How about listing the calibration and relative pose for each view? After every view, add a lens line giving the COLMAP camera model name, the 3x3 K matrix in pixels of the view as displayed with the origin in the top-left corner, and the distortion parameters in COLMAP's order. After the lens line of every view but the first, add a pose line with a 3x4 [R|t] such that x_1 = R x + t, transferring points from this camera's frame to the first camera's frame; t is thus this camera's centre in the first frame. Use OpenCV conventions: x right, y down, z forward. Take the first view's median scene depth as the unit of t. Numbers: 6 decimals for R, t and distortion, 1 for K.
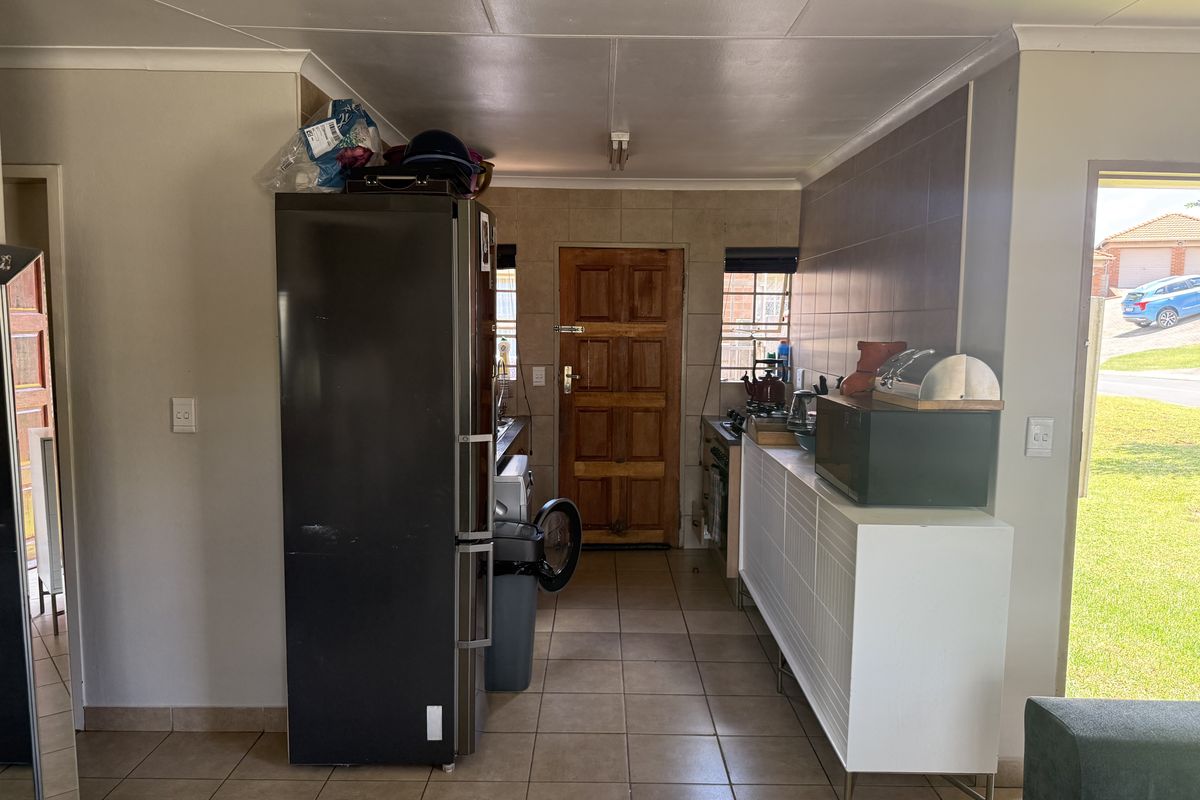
lens RADIAL K [[848.7, 0, 600.0], [0, 848.7, 400.0], [0, 0, 1]] dist [-0.008680, -0.003599]
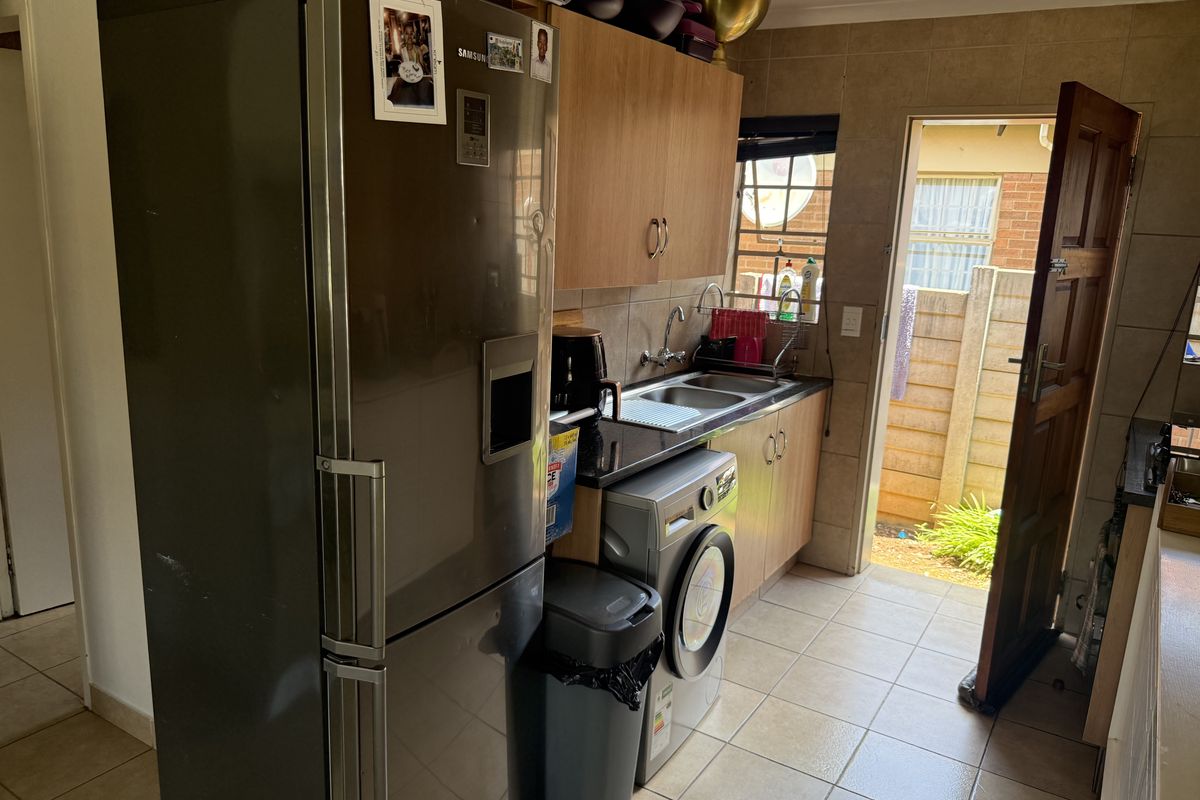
lens RADIAL K [[848.7, 0, 600.0], [0, 848.7, 400.0], [0, 0, 1]] dist [-0.008680, -0.003599]
pose [[0.837424, 0.142987, -0.527519, 0.120214], [-0.086456, 0.987676, 0.130467, -0.036610], [0.539673, -0.063649, 0.839465, 0.343286]]
